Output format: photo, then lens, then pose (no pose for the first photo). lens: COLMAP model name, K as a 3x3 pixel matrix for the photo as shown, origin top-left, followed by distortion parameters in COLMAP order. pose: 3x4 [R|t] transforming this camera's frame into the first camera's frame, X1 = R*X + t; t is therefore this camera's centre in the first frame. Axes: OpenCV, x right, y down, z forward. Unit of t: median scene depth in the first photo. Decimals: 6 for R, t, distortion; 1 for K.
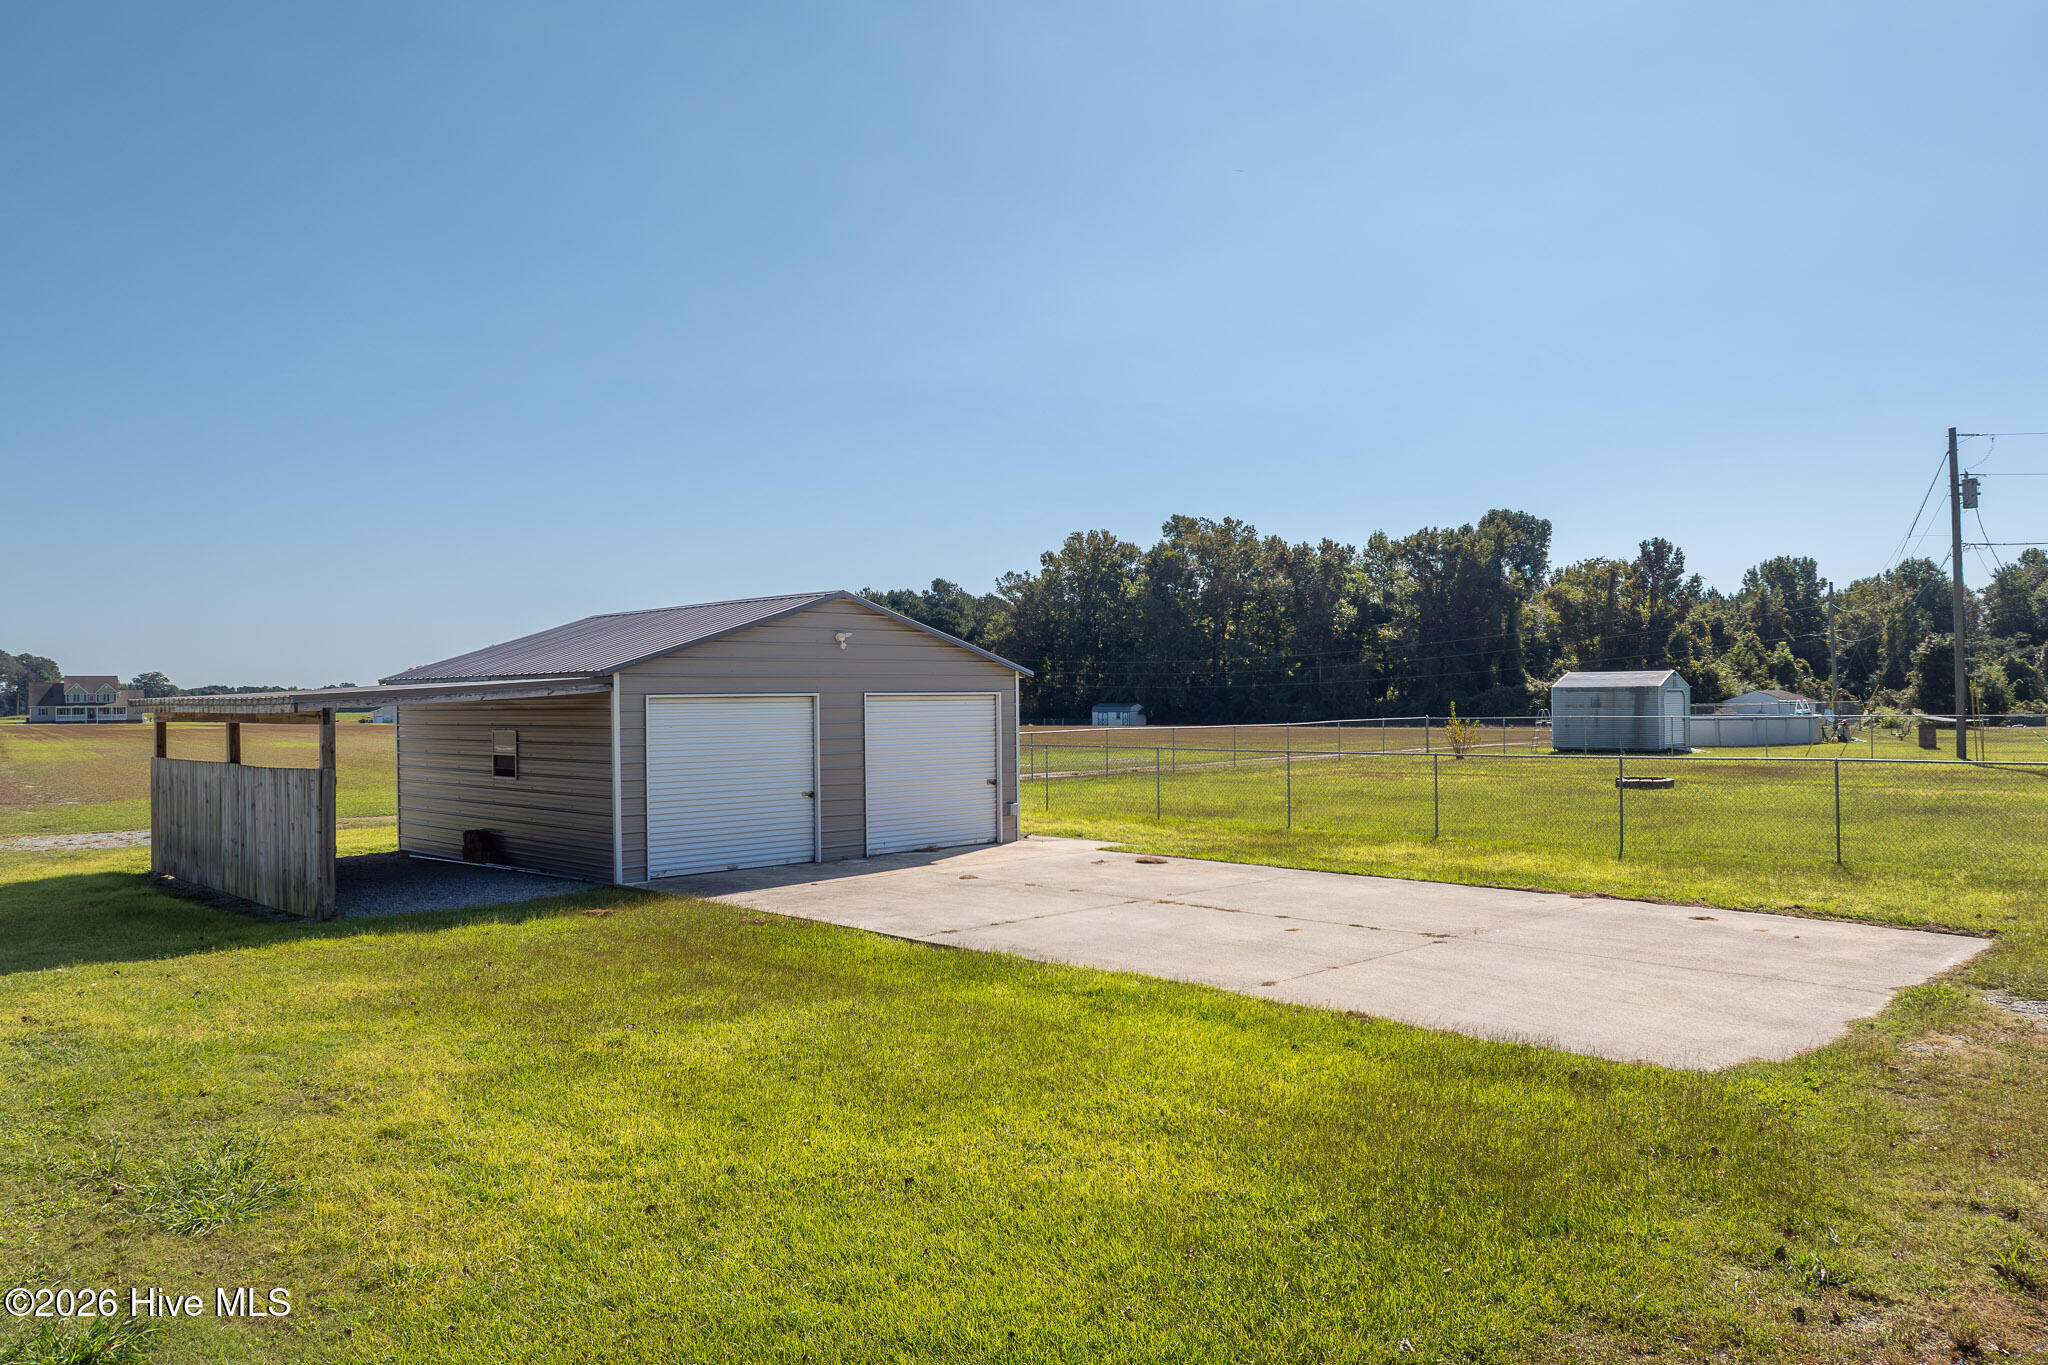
lens RADIAL K [[1445.6, 0, 1025.0], [0, 1445.6, 675.2], [0, 0, 1]] dist [-0.043923, 0.012353]
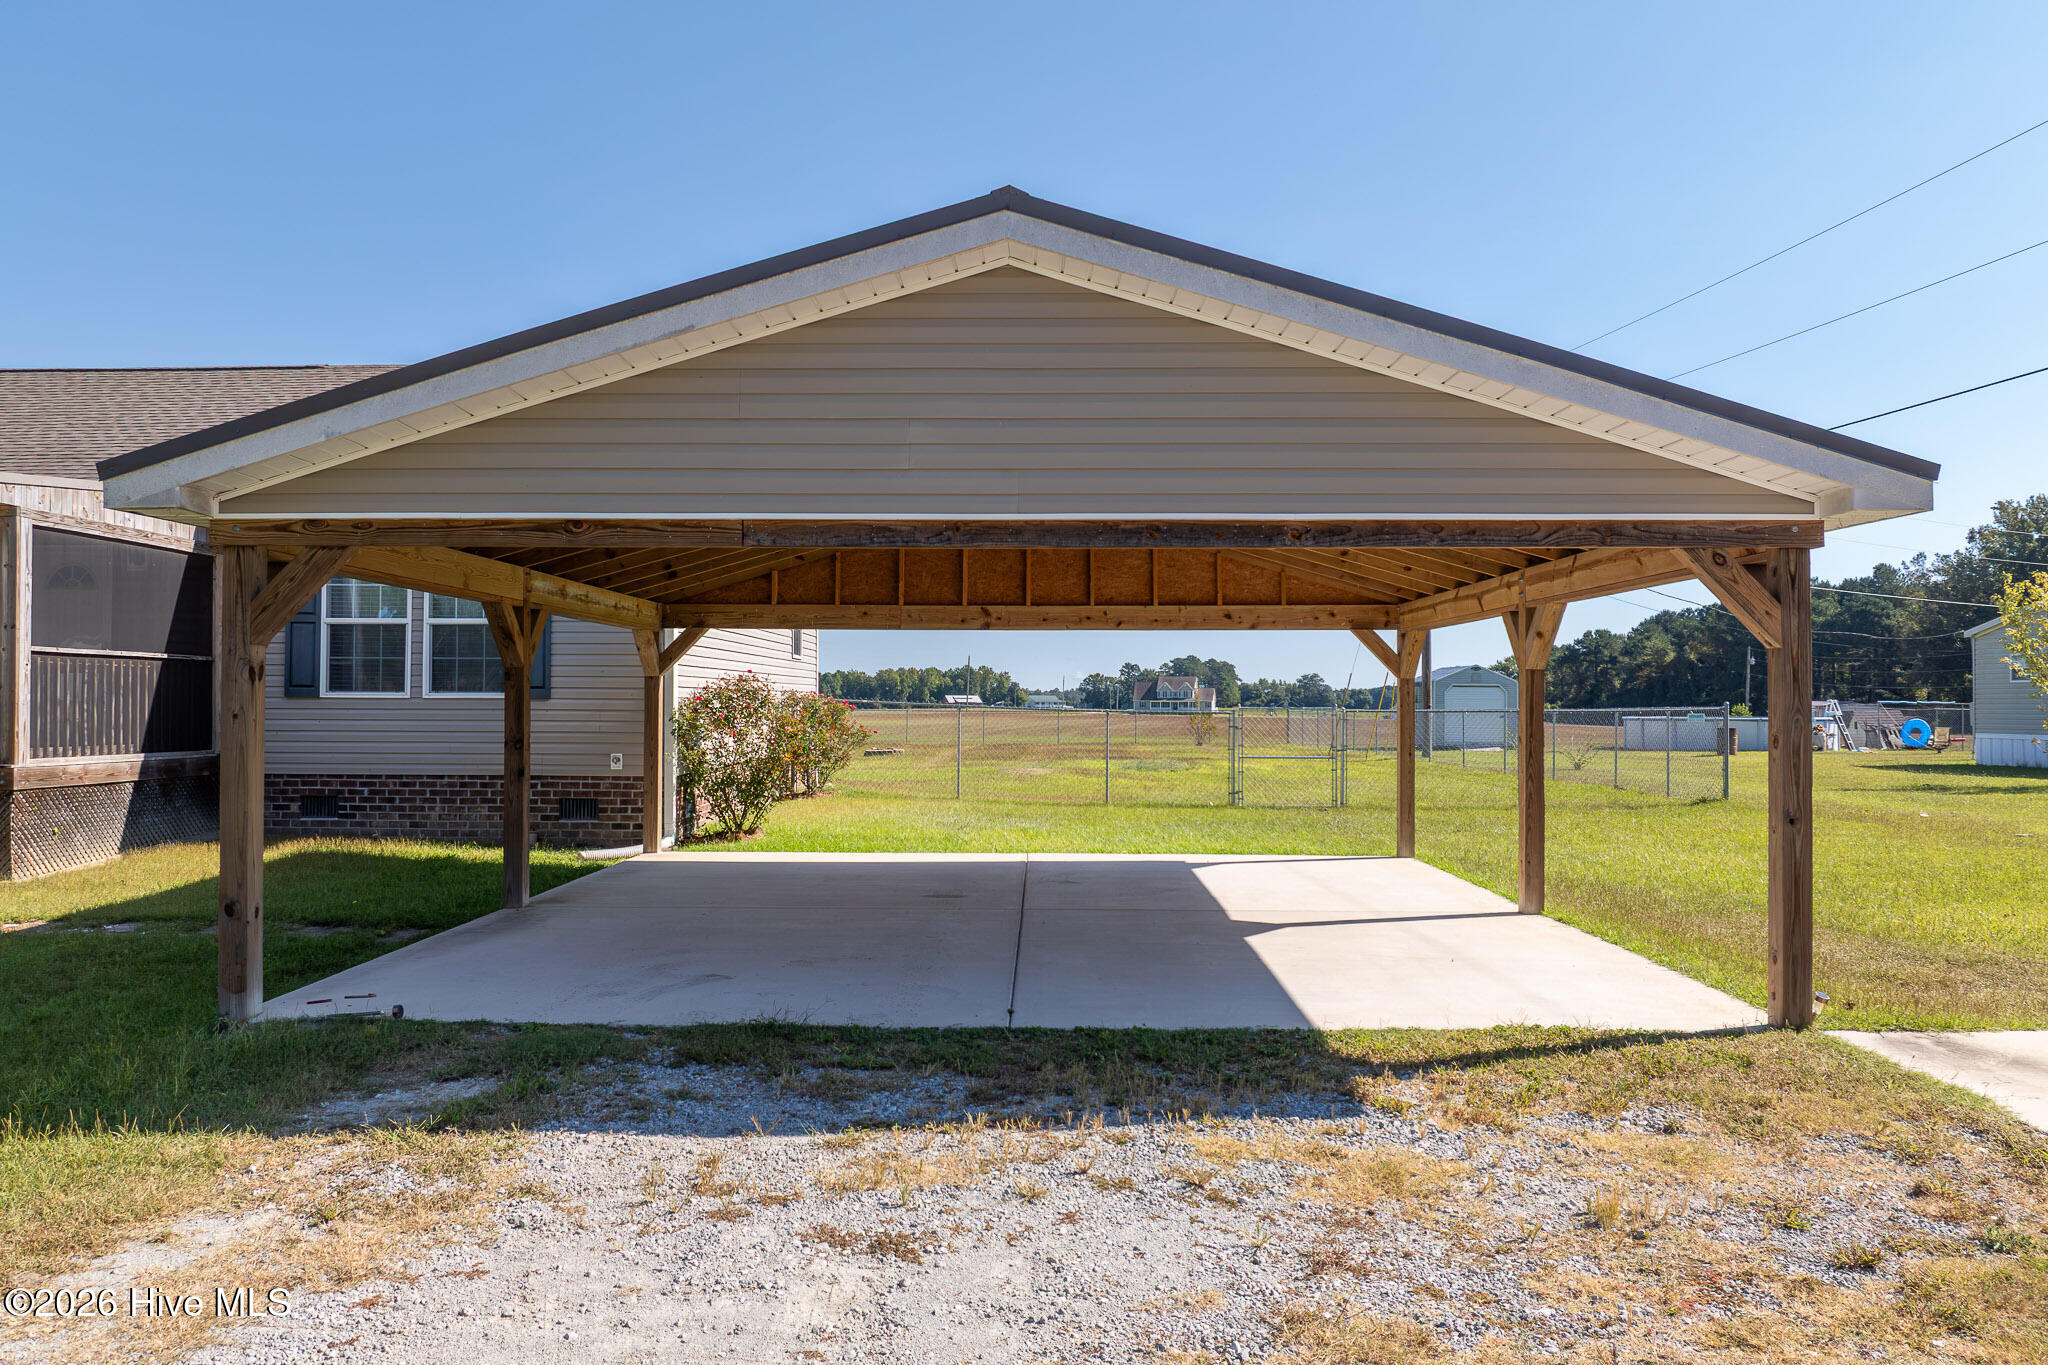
lens RADIAL K [[1445.6, 0, 1042.5], [0, 1445.6, 685.6], [0, 0, 1]] dist [-0.043923, 0.012353]
pose [[0.705623, 0.004197, -0.708575, 0.250630], [-0.000899, 0.999987, 0.005028, 0.004382], [0.708587, -0.002911, 0.705618, 0.039189]]
